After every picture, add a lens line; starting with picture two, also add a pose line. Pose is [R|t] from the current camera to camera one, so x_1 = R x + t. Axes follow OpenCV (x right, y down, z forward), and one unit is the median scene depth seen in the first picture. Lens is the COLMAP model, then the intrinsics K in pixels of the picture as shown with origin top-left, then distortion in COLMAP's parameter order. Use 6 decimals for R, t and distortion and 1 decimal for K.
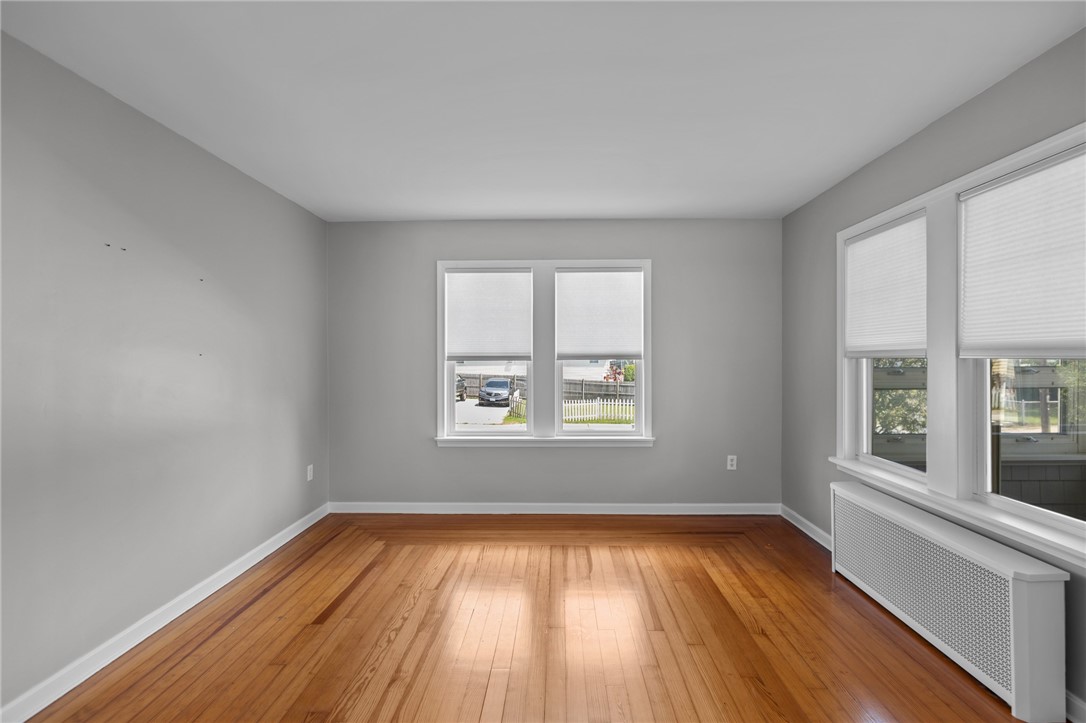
lens RADIAL K [[504.2, 0, 548.4], [0, 504.2, 363.0], [0, 0, 1]] dist [0.000116, -0.000291]
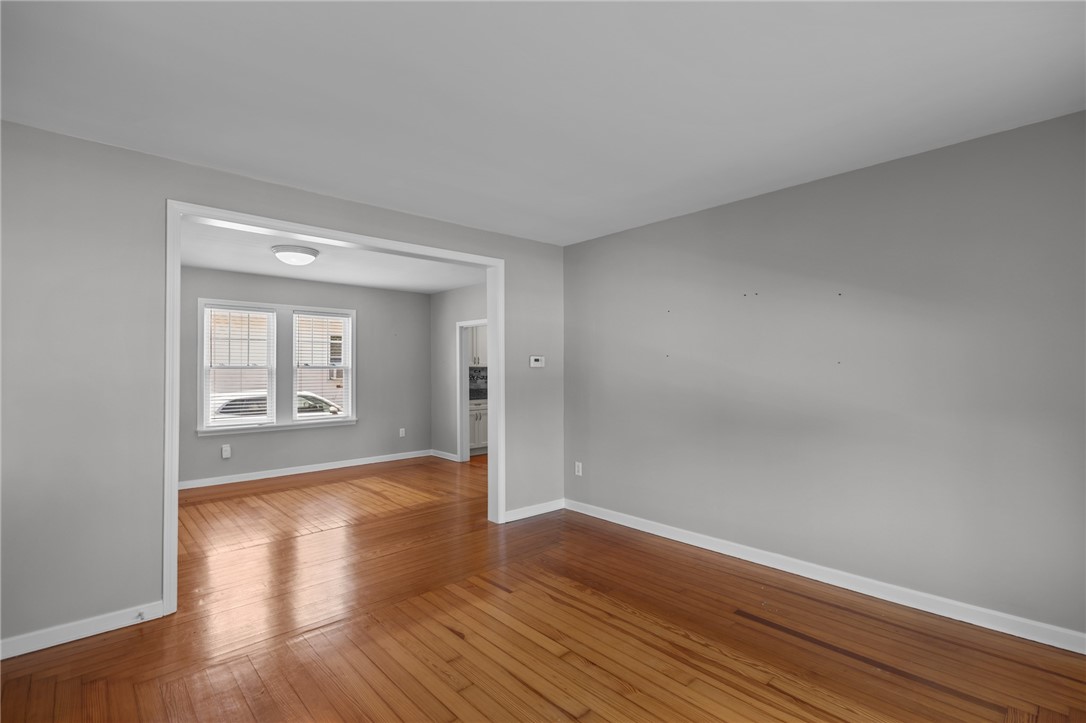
lens RADIAL K [[499.2, 0, 543.0], [0, 499.2, 361.5], [0, 0, 1]] dist [-0.012762, -0.000014]
pose [[-0.721547, -0.000527, -0.692365, 0.417753], [0.002012, 0.999994, -0.002857, -0.013483], [0.692362, -0.003455, -0.721542, 1.065578]]
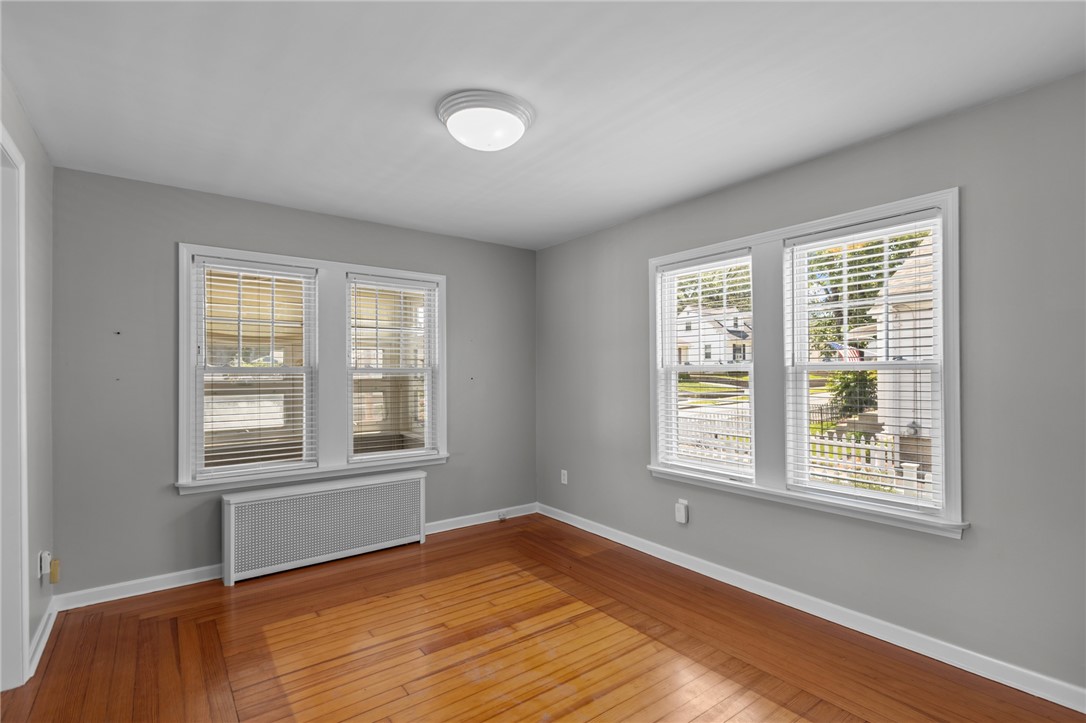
lens RADIAL K [[508.7, 0, 557.9], [0, 508.7, 371.9], [0, 0, 1]] dist [0.002309, 0.000325]
pose [[-0.629414, 0.009316, 0.777014, -0.601588], [0.013169, 0.999912, -0.001321, 0.005465], [-0.776958, 0.009401, -0.629482, -0.066370]]
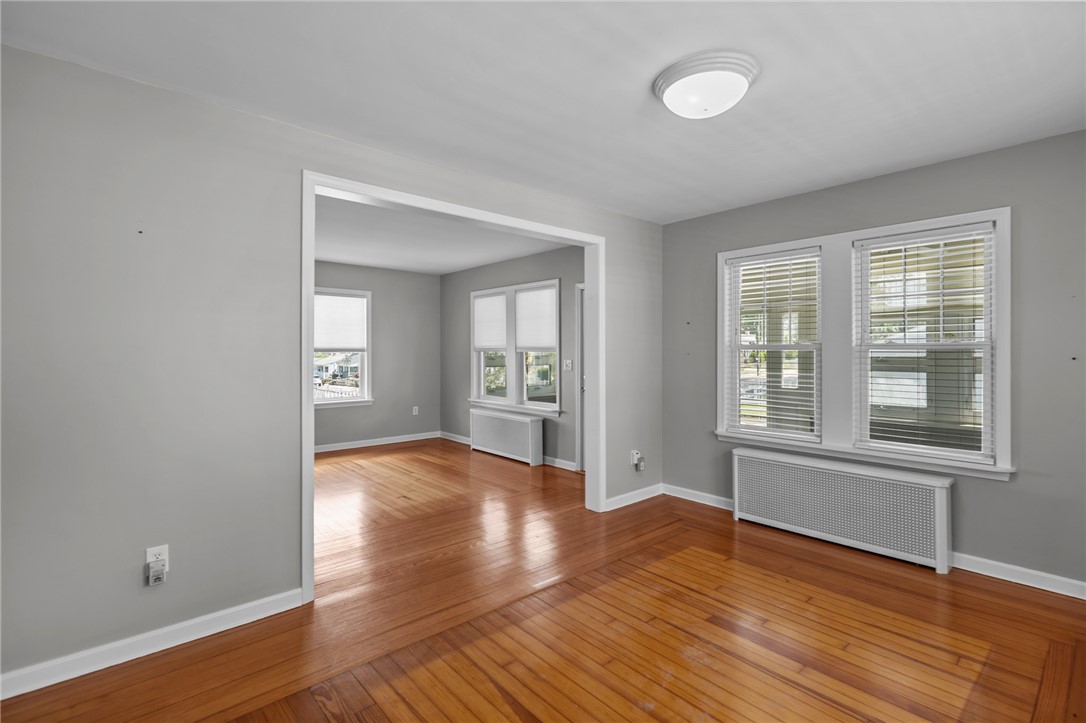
lens RADIAL K [[503.6, 0, 543.9], [0, 503.6, 354.0], [0, 0, 1]] dist [0.001994, 0.000087]
pose [[0.736292, 0.000490, 0.676664, -0.600564], [0.003642, 0.999982, -0.004687, 0.011322], [-0.676654, 0.005916, 0.736277, -0.723586]]
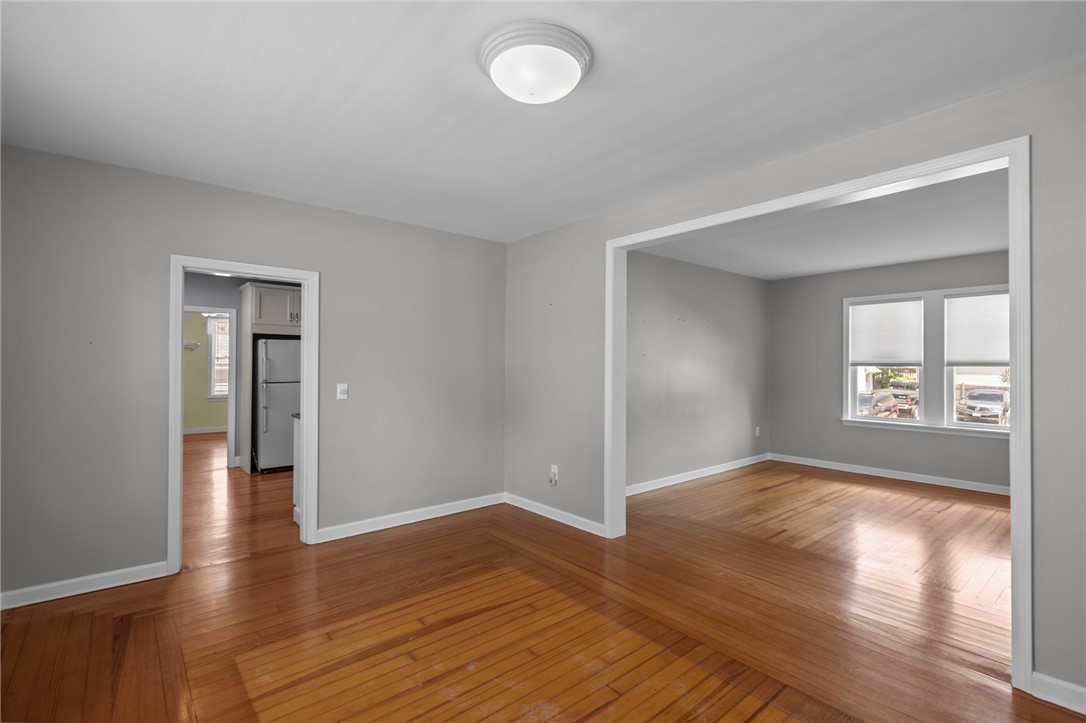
lens RADIAL K [[503.4, 0, 543.0], [0, 503.4, 361.5], [0, 0, 1]] dist [0.003561, 0.000306]
pose [[0.657321, 0.002446, -0.753607, 0.375053], [-0.013461, 0.999873, -0.008496, 0.007576], [0.753491, 0.015729, 0.657270, -0.753422]]
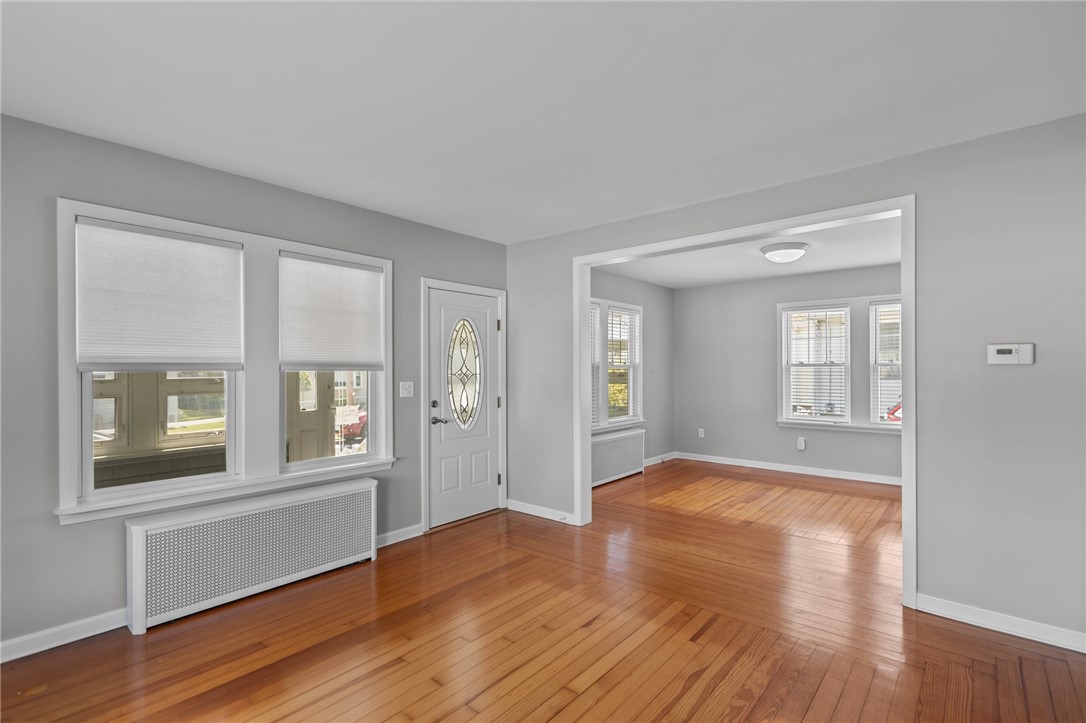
lens RADIAL K [[499.6, 0, 552.6], [0, 499.6, 370.1], [0, 0, 1]] dist [0.002044, 0.000176]
pose [[-0.777008, 0.005109, 0.629470, -0.410432], [0.013370, 0.999875, 0.008388, -0.009001], [-0.629348, 0.014933, -0.776980, 1.073695]]
